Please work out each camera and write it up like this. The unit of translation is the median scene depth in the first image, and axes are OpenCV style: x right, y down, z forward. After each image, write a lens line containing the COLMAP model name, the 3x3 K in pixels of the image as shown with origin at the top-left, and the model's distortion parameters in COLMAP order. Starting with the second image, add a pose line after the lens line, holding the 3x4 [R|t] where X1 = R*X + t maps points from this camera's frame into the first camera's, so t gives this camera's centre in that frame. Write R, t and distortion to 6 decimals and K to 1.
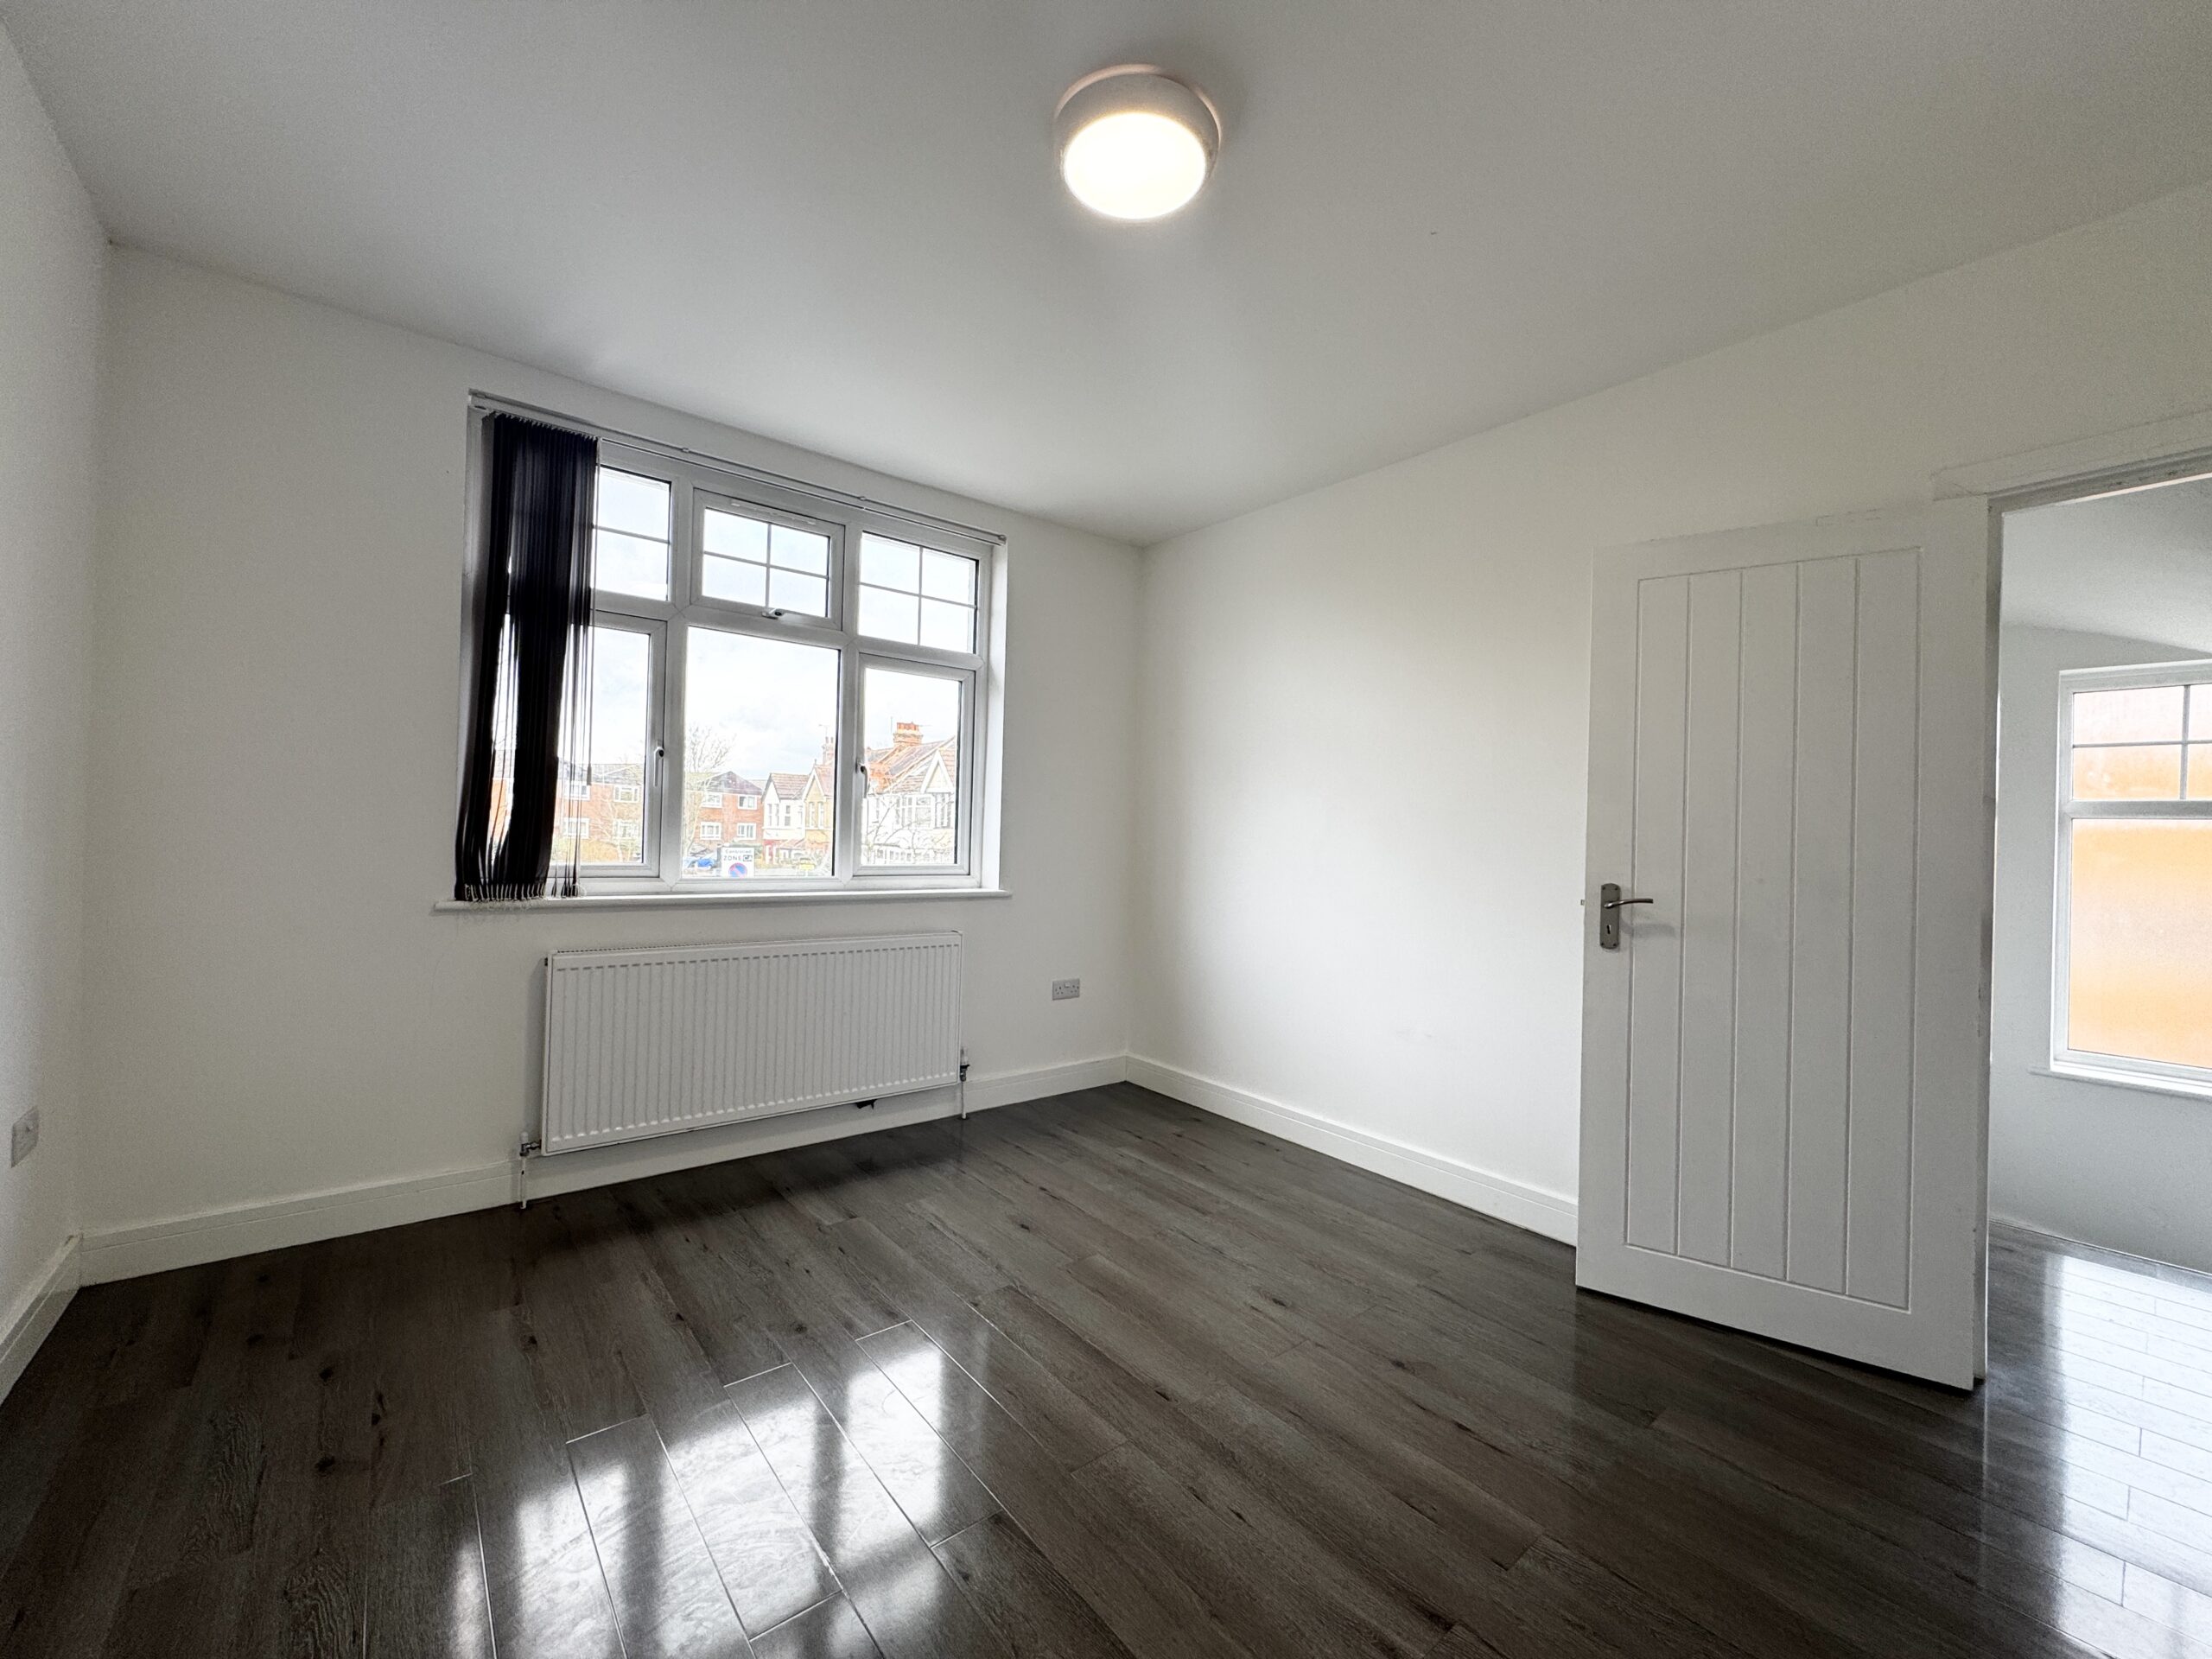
lens RADIAL K [[881.0, 0, 1116.4], [0, 881.0, 827.9], [0, 0, 1]] dist [-0.001570, -0.001088]
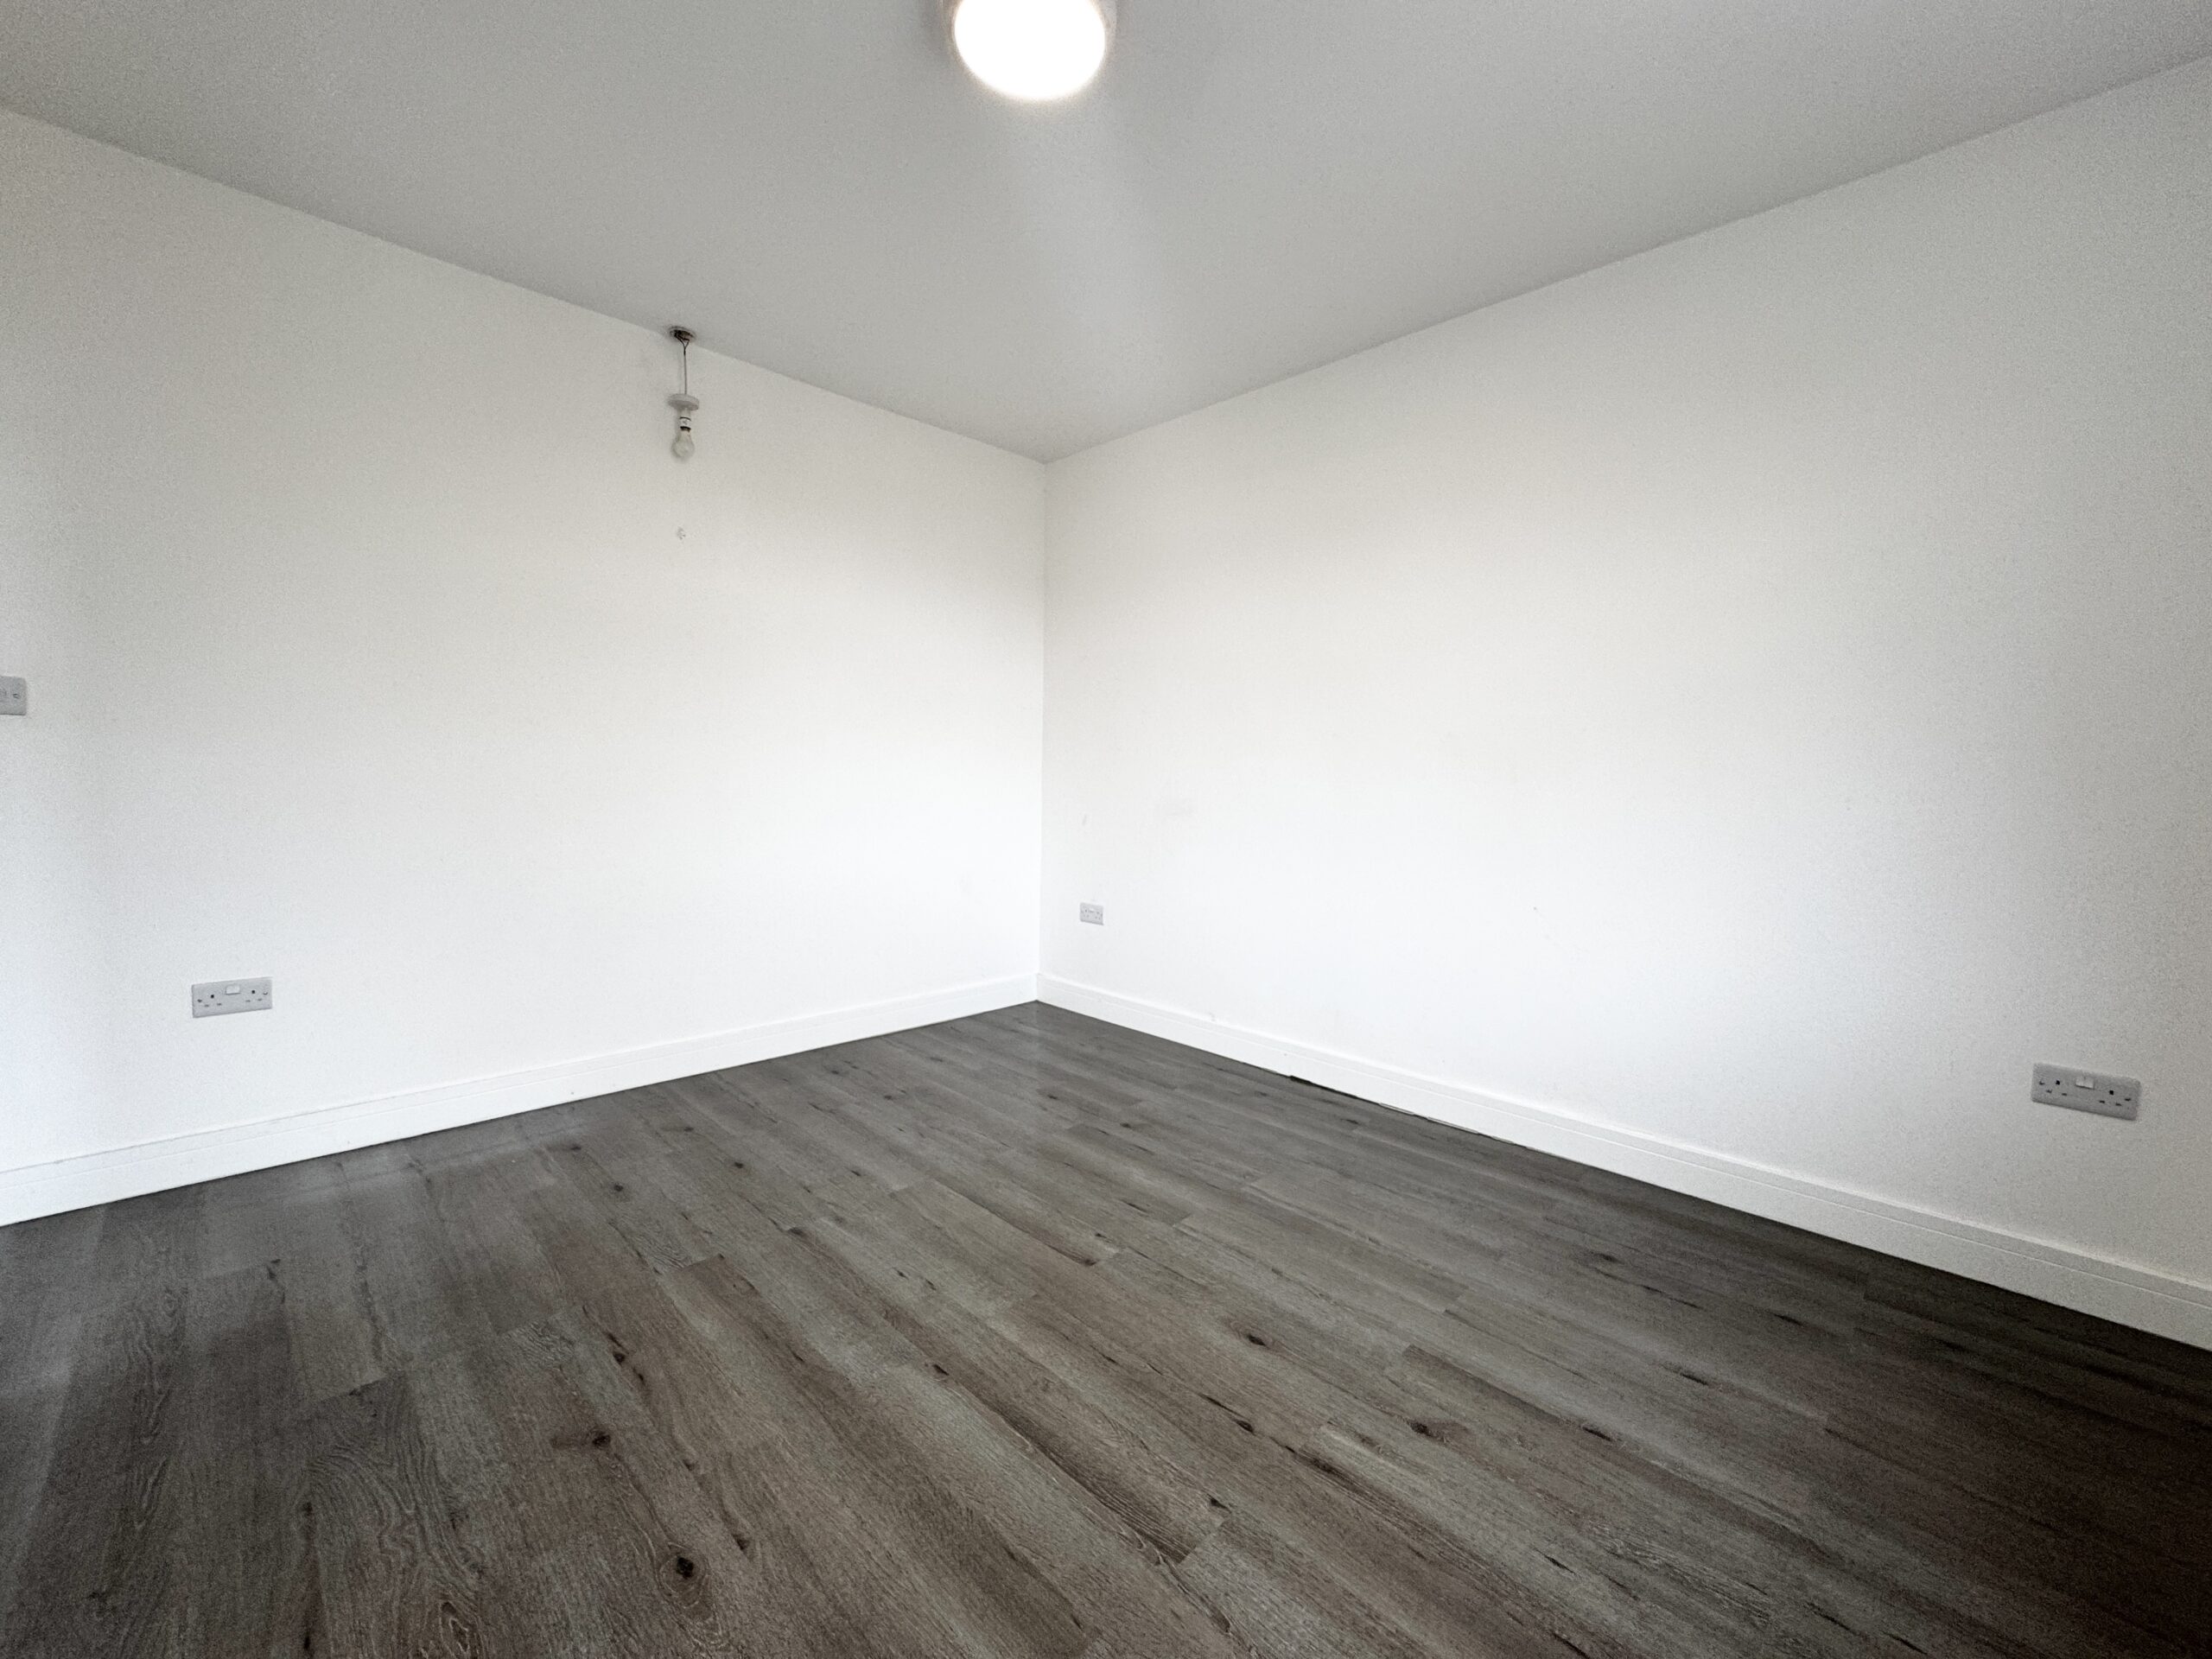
lens RADIAL K [[881.0, 0, 1116.3], [0, 881.0, 831.9], [0, 0, 1]] dist [-0.001570, -0.001088]
pose [[-0.992756, -0.038613, -0.113770, -0.001377], [-0.047686, 0.995801, 0.078145, 0.023106], [0.110275, 0.083004, -0.990429, 1.713634]]
